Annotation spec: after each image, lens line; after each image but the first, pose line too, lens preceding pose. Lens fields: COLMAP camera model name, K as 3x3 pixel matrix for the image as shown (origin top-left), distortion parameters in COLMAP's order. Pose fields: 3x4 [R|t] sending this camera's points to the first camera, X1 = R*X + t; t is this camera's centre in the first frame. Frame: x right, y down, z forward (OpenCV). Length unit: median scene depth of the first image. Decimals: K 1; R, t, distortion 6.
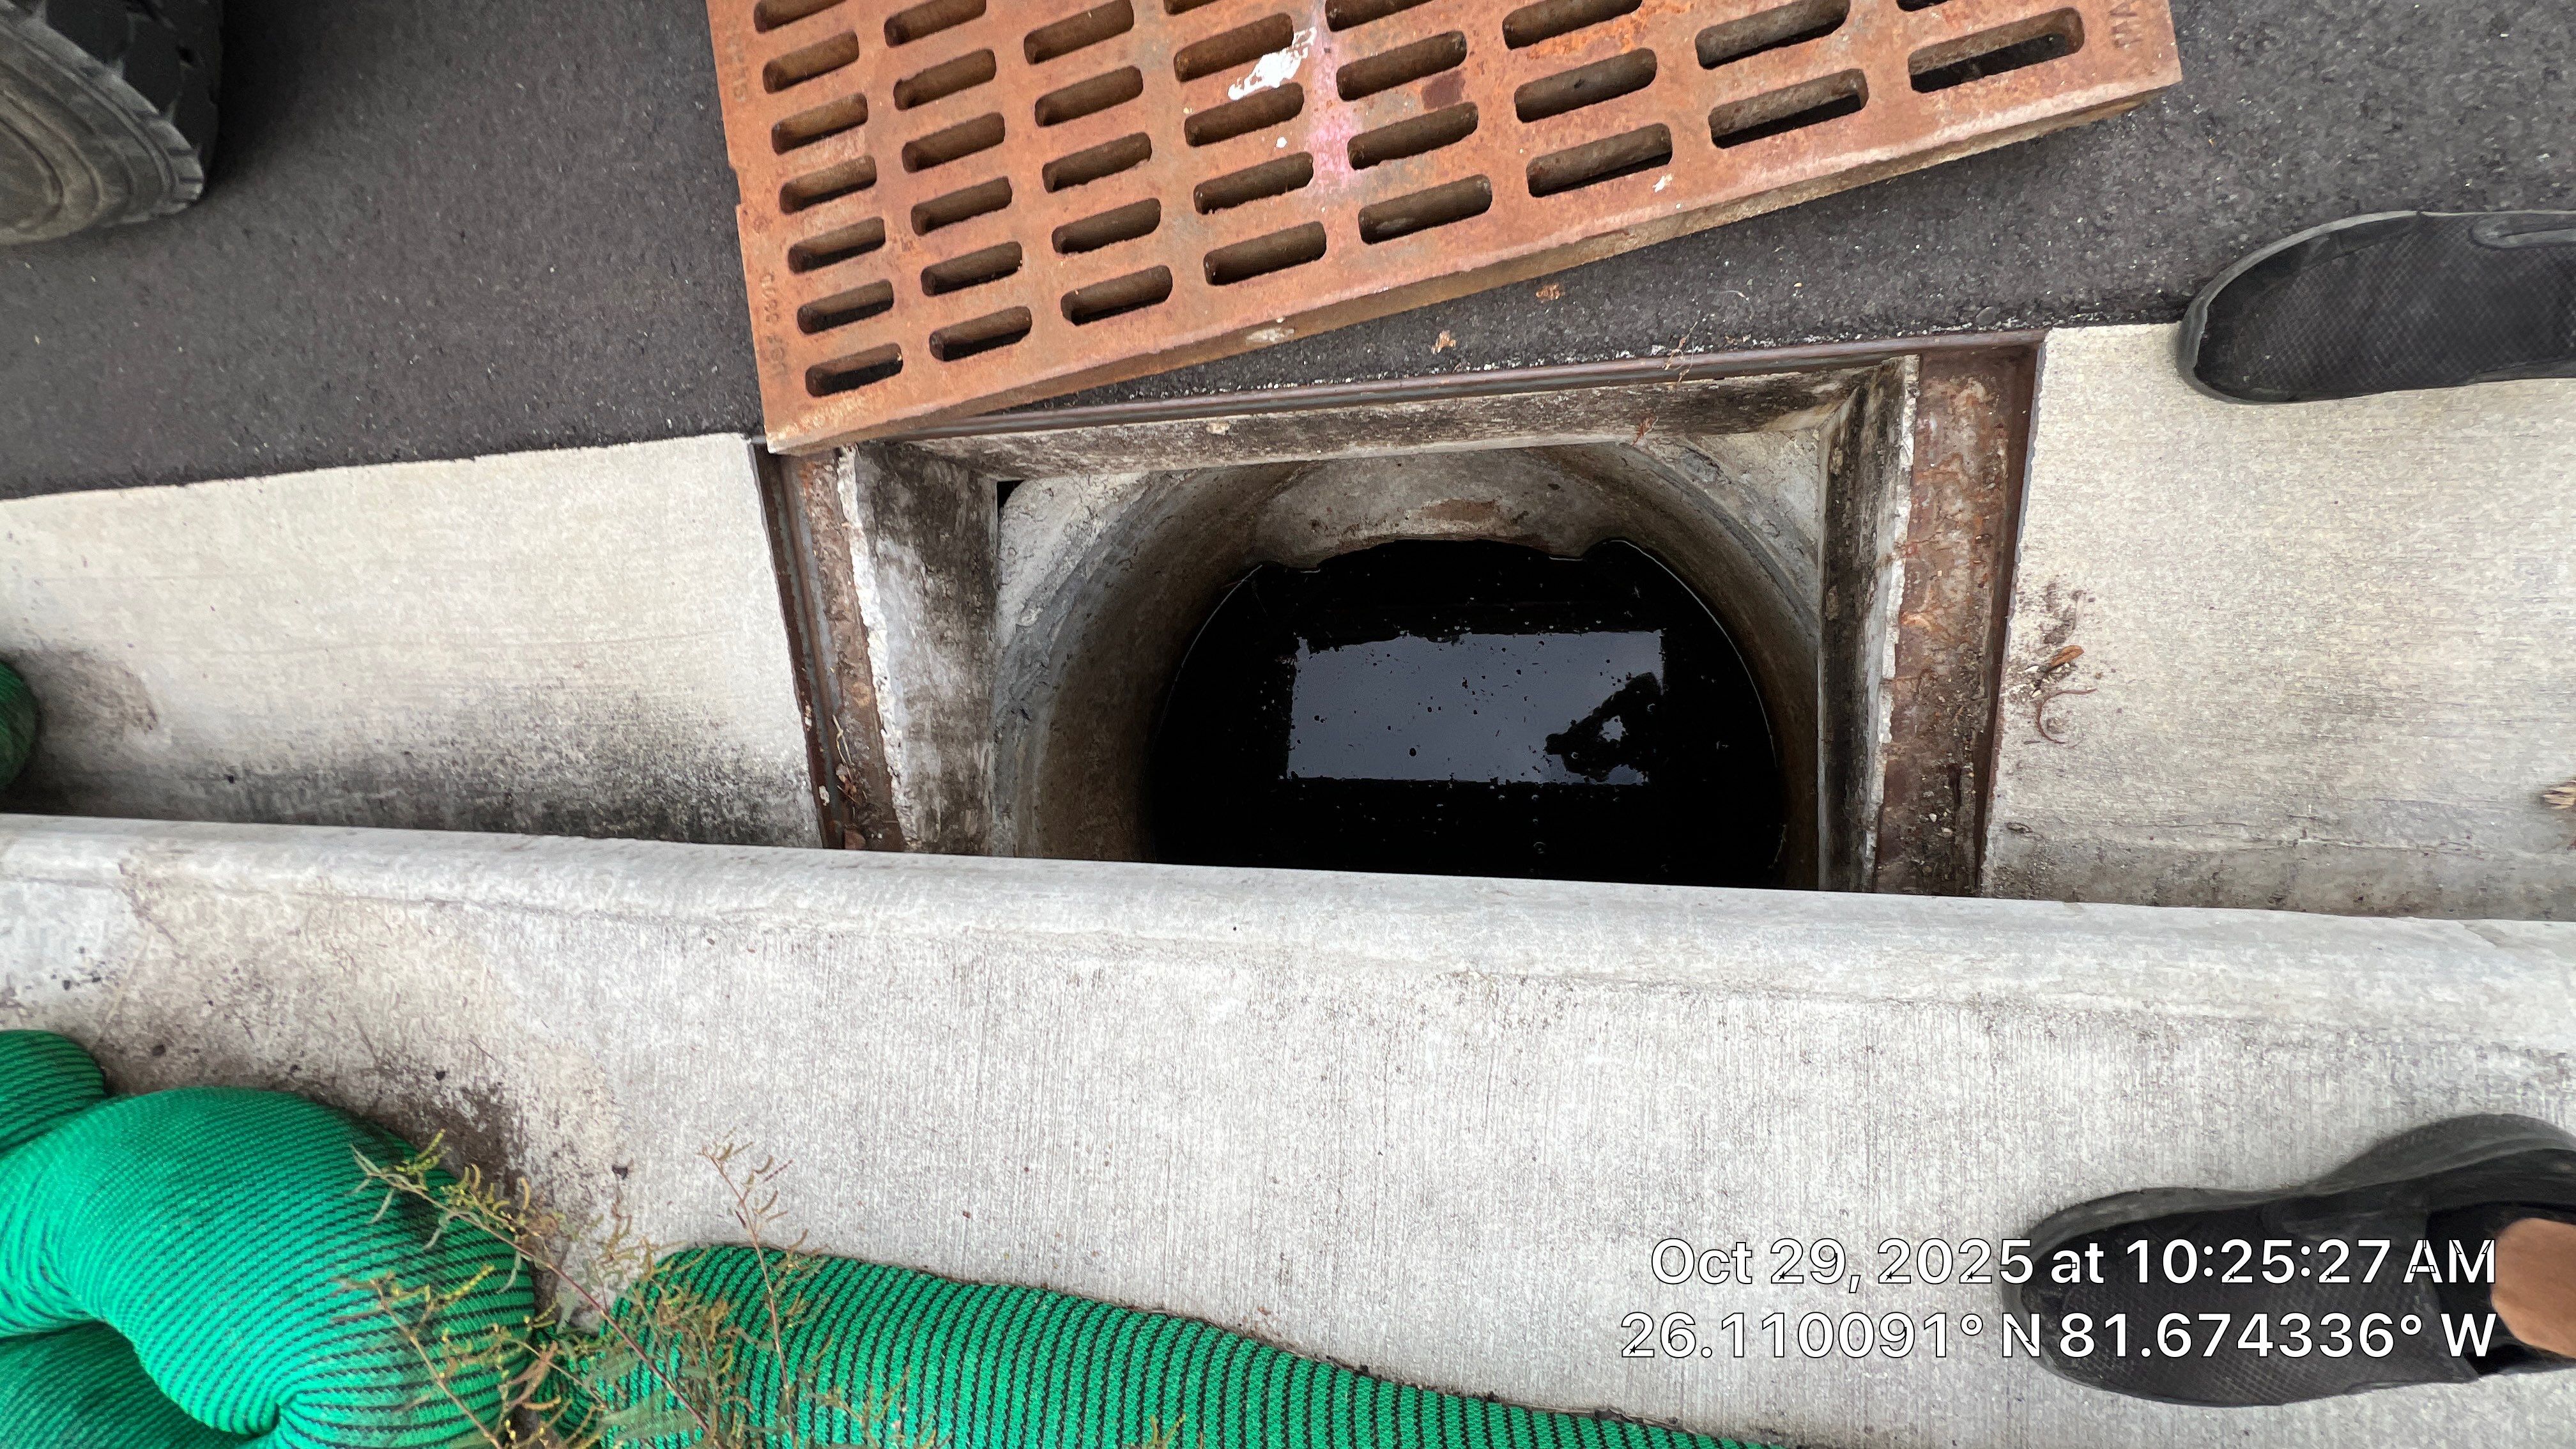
lens RADIAL K [[1031.3, 0, 1275.3], [0, 1031.3, 722.2], [0, 0, 1]] dist [-0.003979, 0.000852]
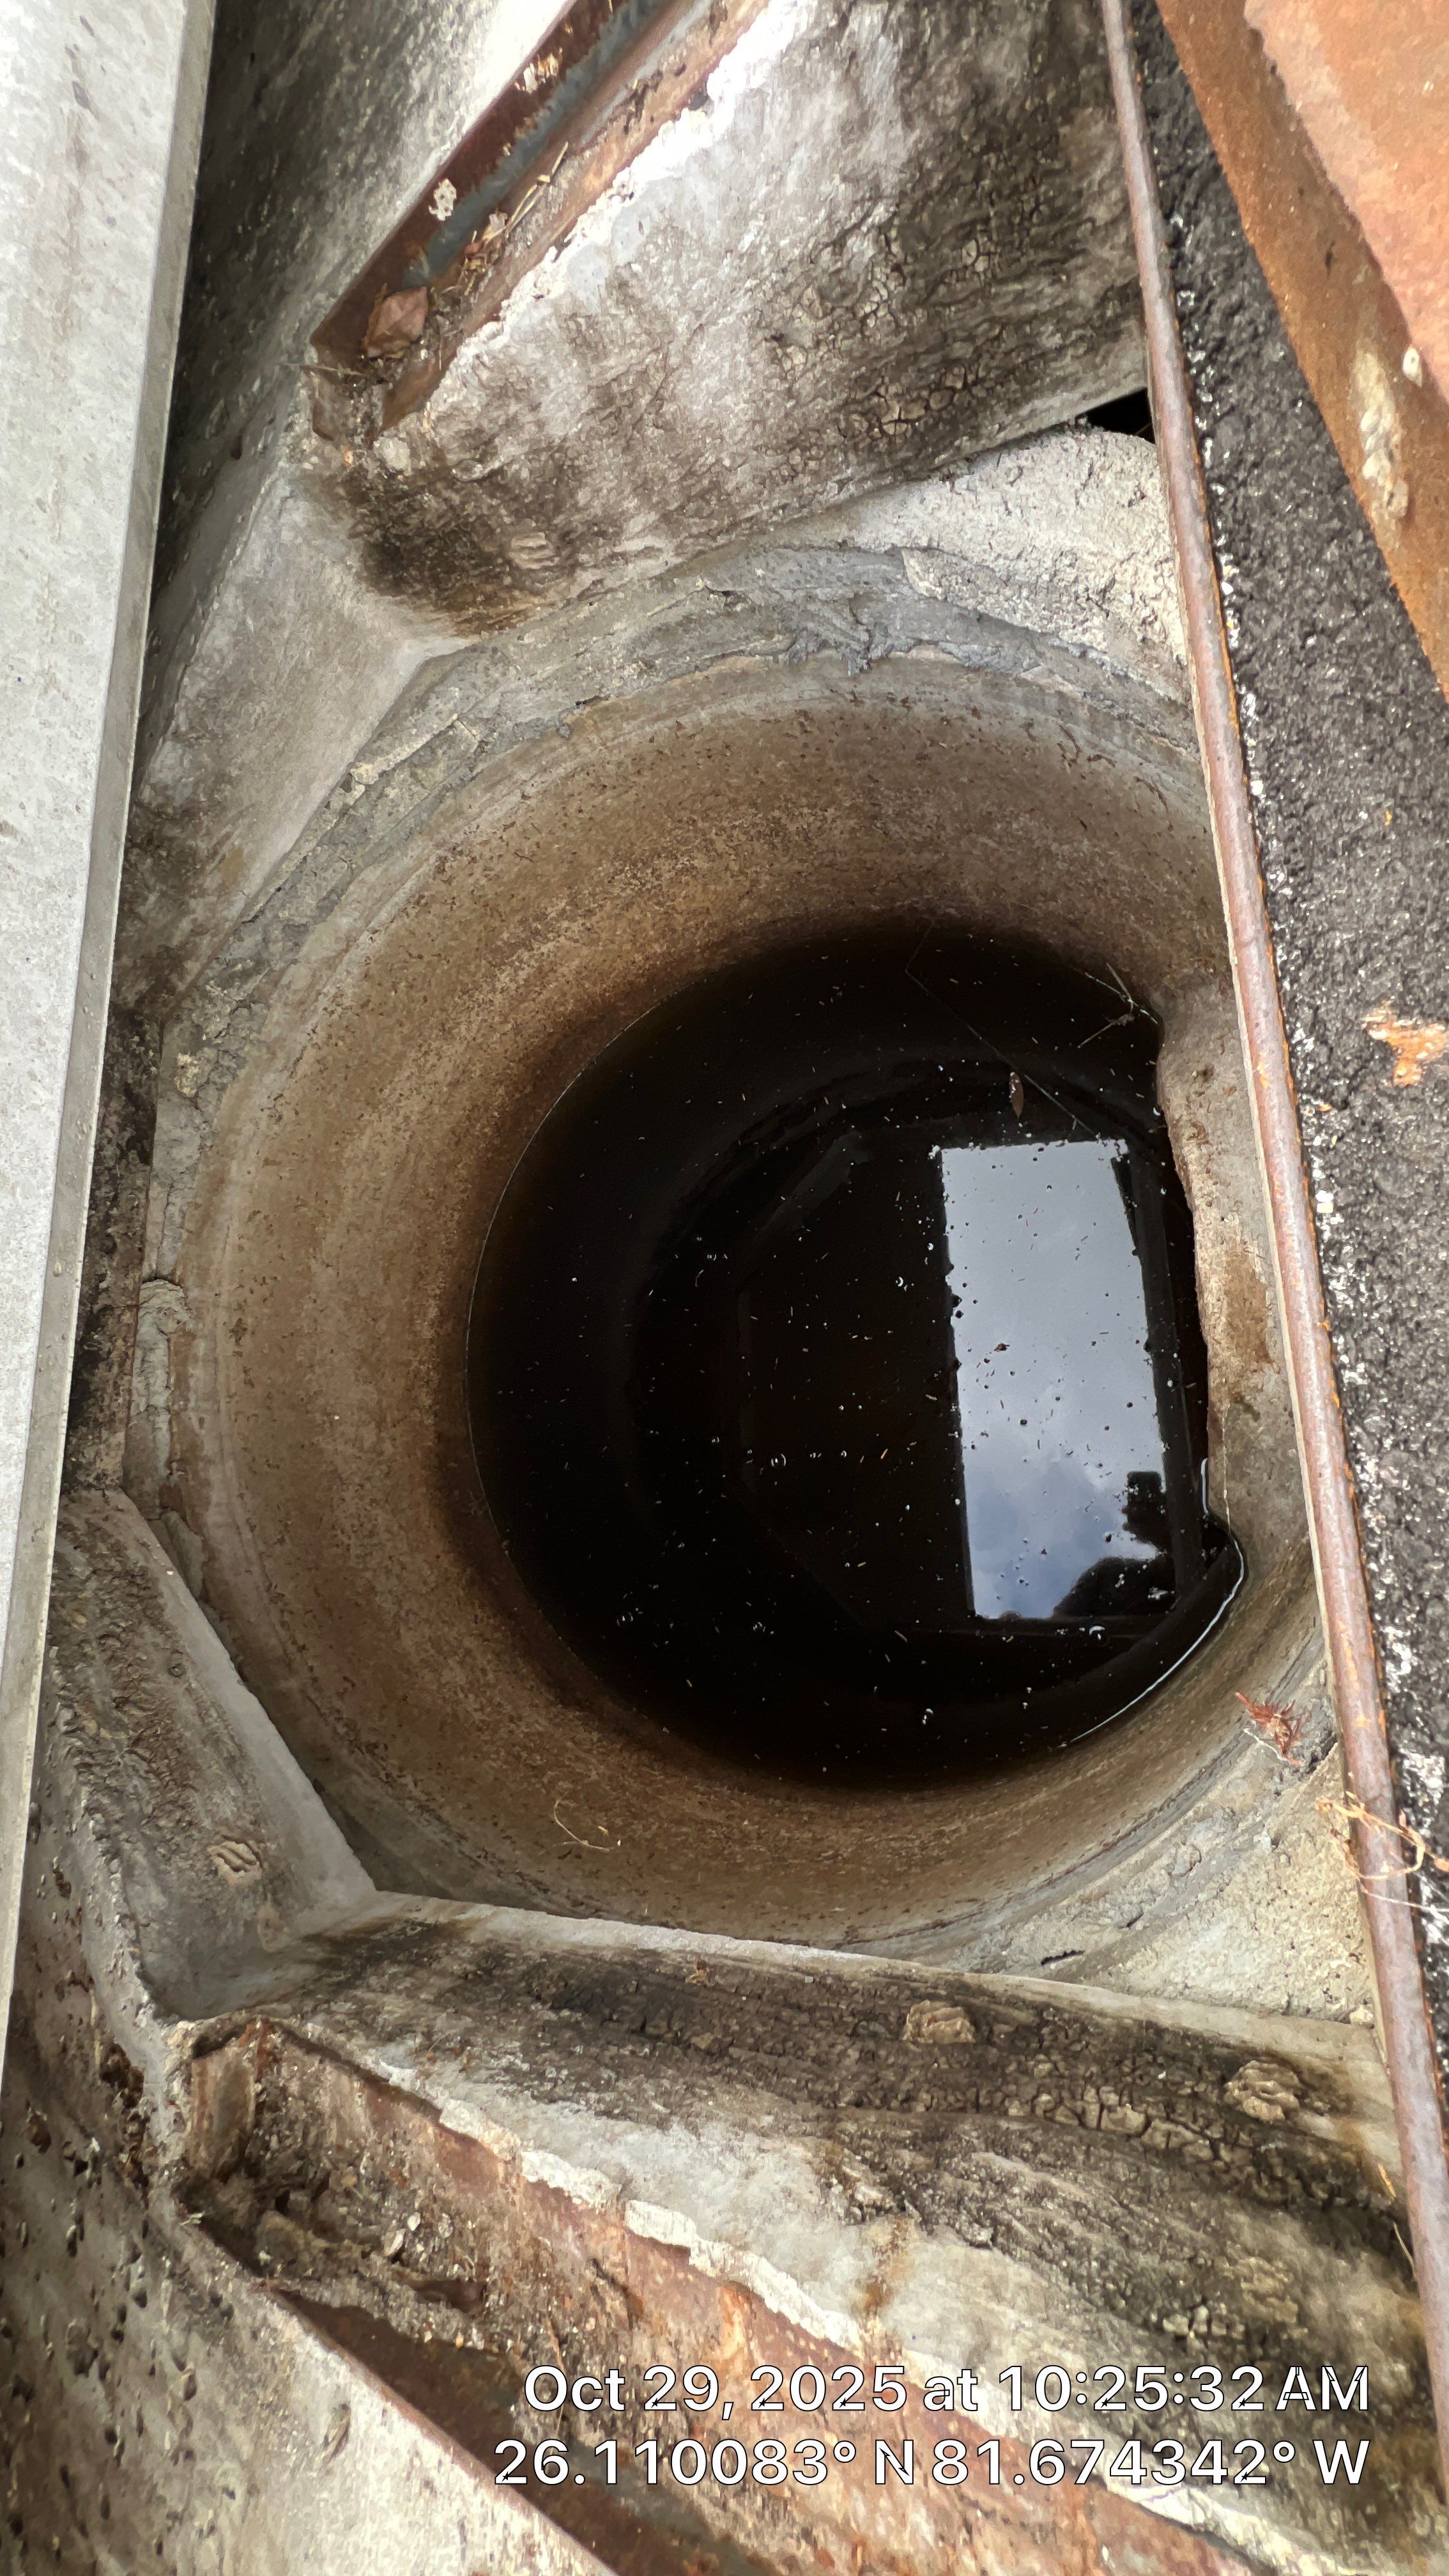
lens RADIAL K [[1031.3, 0, 727.1], [0, 1031.3, 1282.6], [0, 0, 1]] dist [-0.003979, 0.000852]
pose [[0.135907, 0.989689, 0.045225, 0.144678], [-0.921649, 0.109554, 0.372238, -0.220563], [0.363446, -0.092271, 0.927035, 0.494129]]
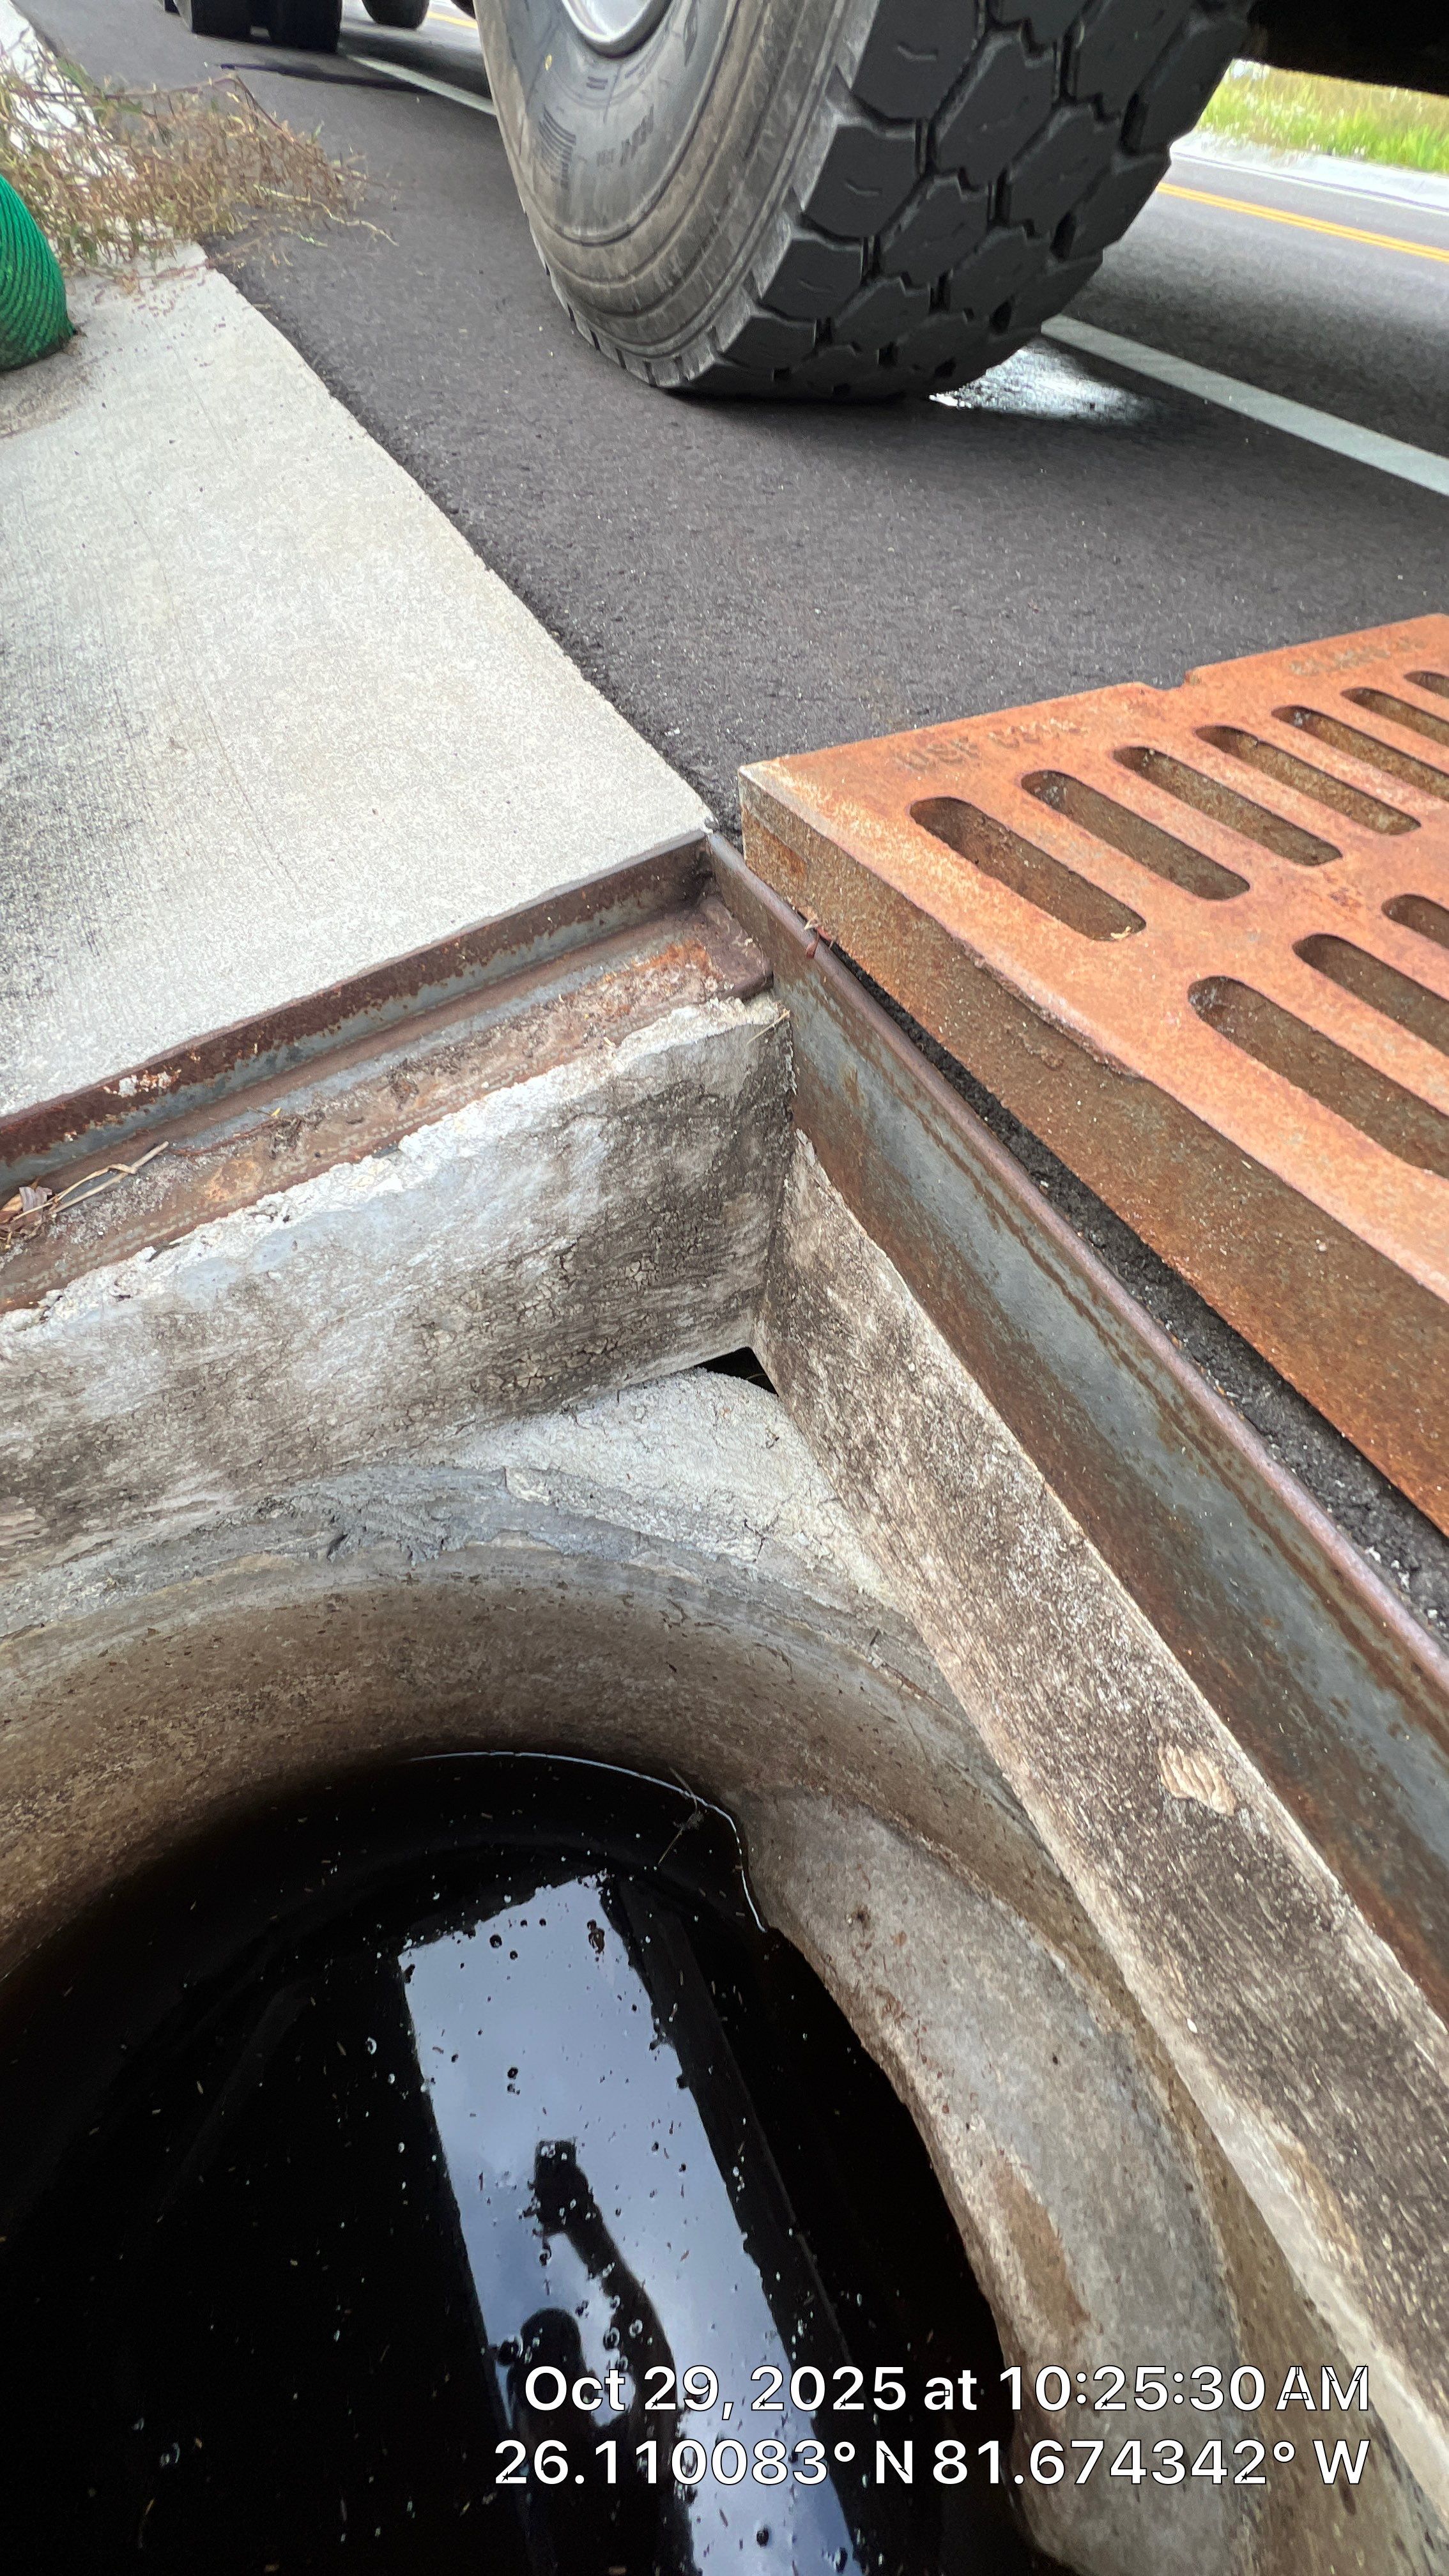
lens RADIAL K [[1031.3, 0, 736.1], [0, 1031.3, 1280.6], [0, 0, 1]] dist [-0.003979, 0.000852]
pose [[0.394075, 0.862037, -0.318743, -0.155245], [-0.891650, 0.274494, -0.360018, -0.048255], [-0.222856, 0.426082, 0.876807, 0.613181]]
